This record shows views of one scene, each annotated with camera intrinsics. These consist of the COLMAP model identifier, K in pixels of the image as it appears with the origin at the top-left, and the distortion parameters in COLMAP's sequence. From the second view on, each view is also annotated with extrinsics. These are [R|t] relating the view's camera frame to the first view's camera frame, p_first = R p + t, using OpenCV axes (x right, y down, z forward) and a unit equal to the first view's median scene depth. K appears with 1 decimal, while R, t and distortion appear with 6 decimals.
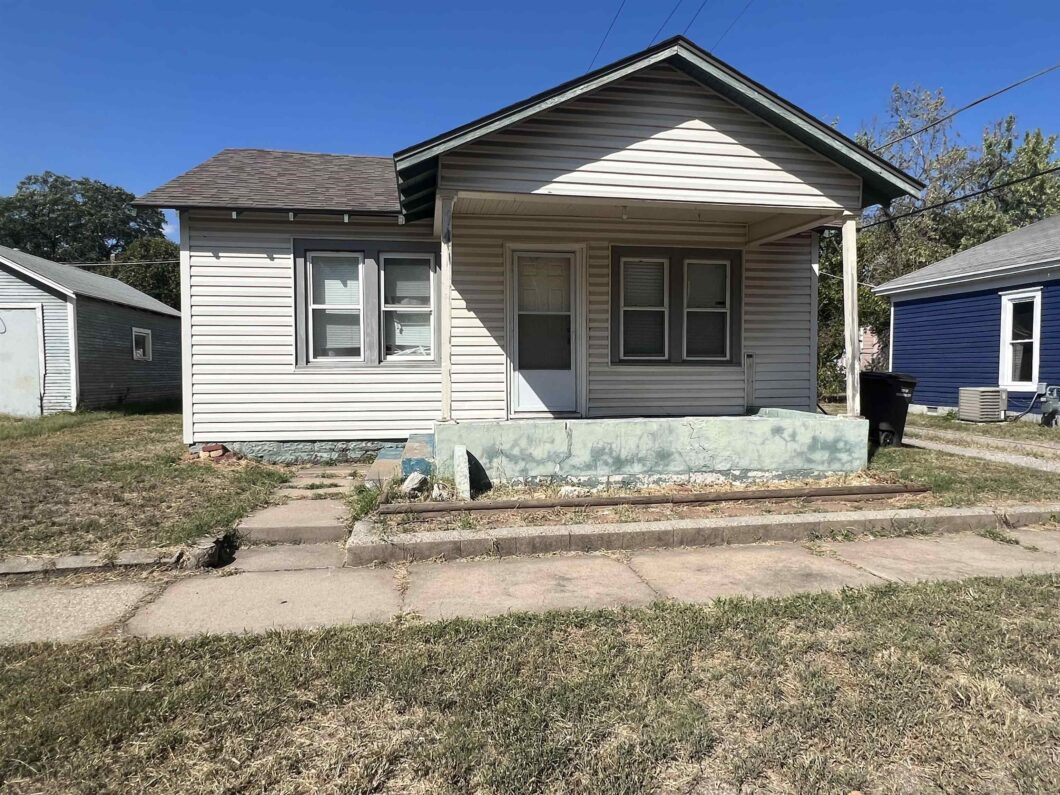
lens RADIAL K [[657.9, 0, 527.9], [0, 657.9, 397.7], [0, 0, 1]] dist [0.001233, 0.000024]
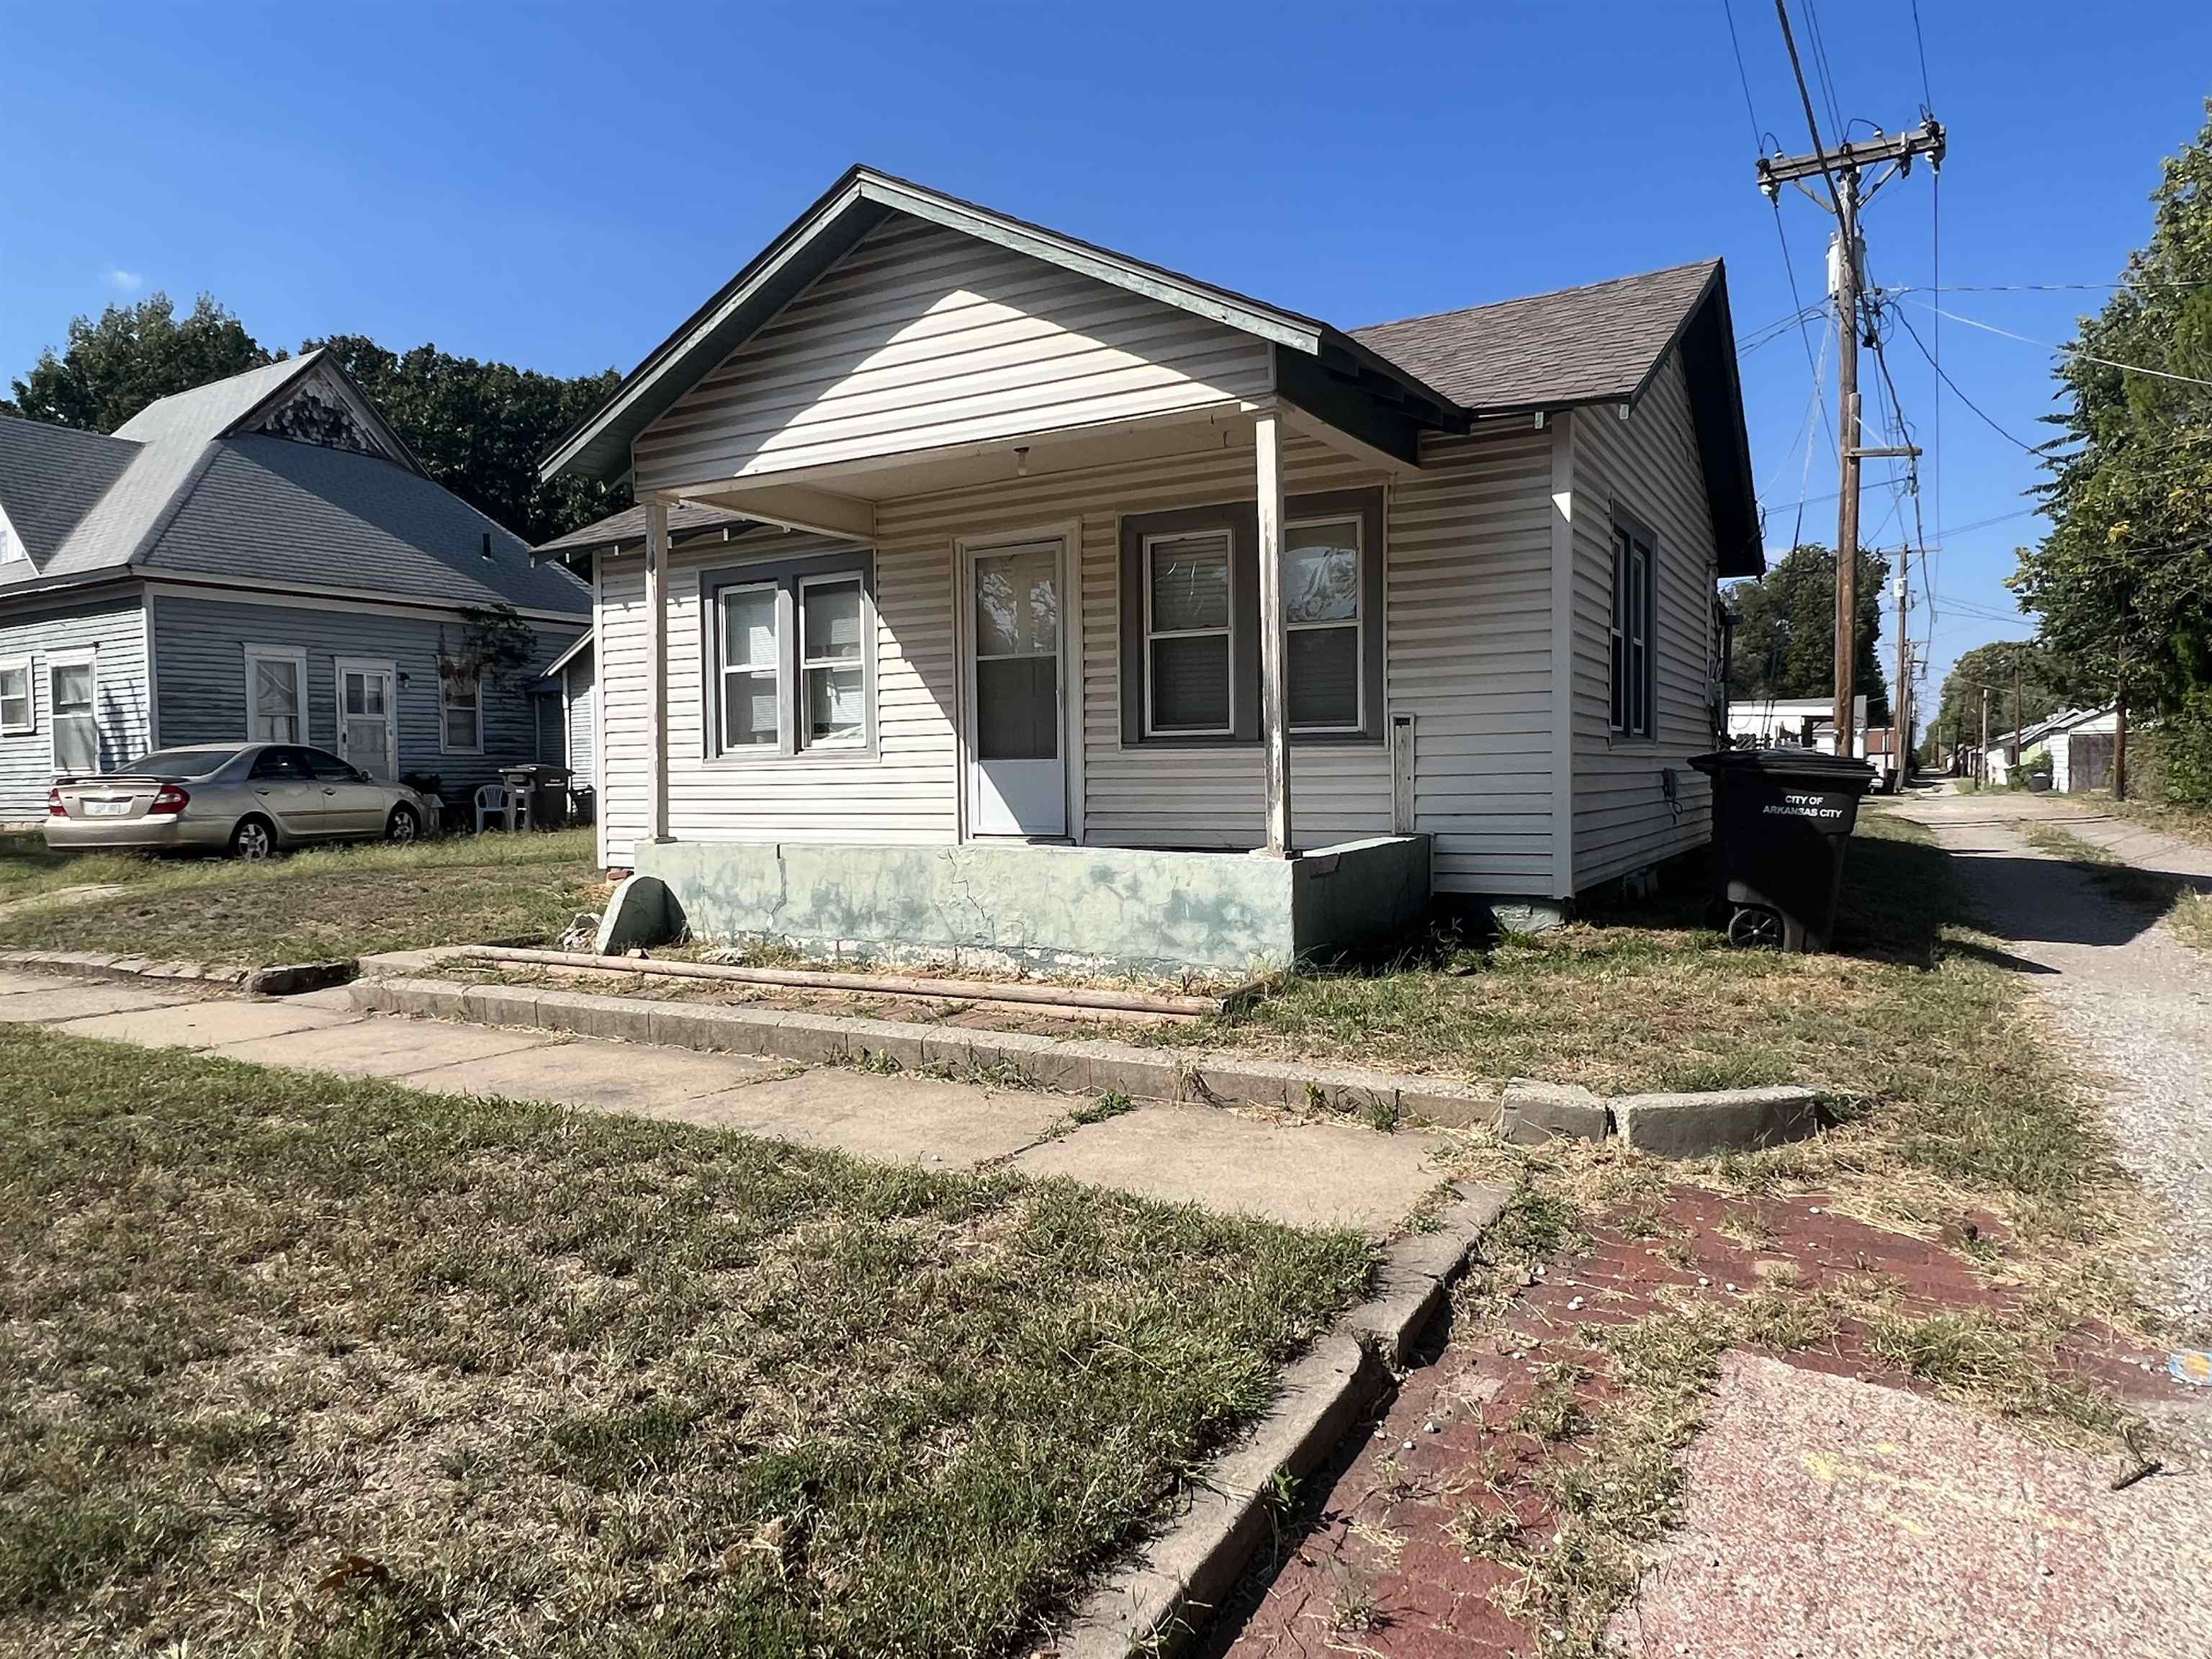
lens RADIAL K [[1372.8, 0, 1094.2], [0, 1372.8, 825.4], [0, 0, 1]] dist [0.001233, 0.000024]
pose [[0.772726, 0.015040, -0.634562, 0.850578], [-0.013792, 0.999881, 0.006903, 0.004391], [0.634590, 0.003418, 0.772841, 0.163638]]
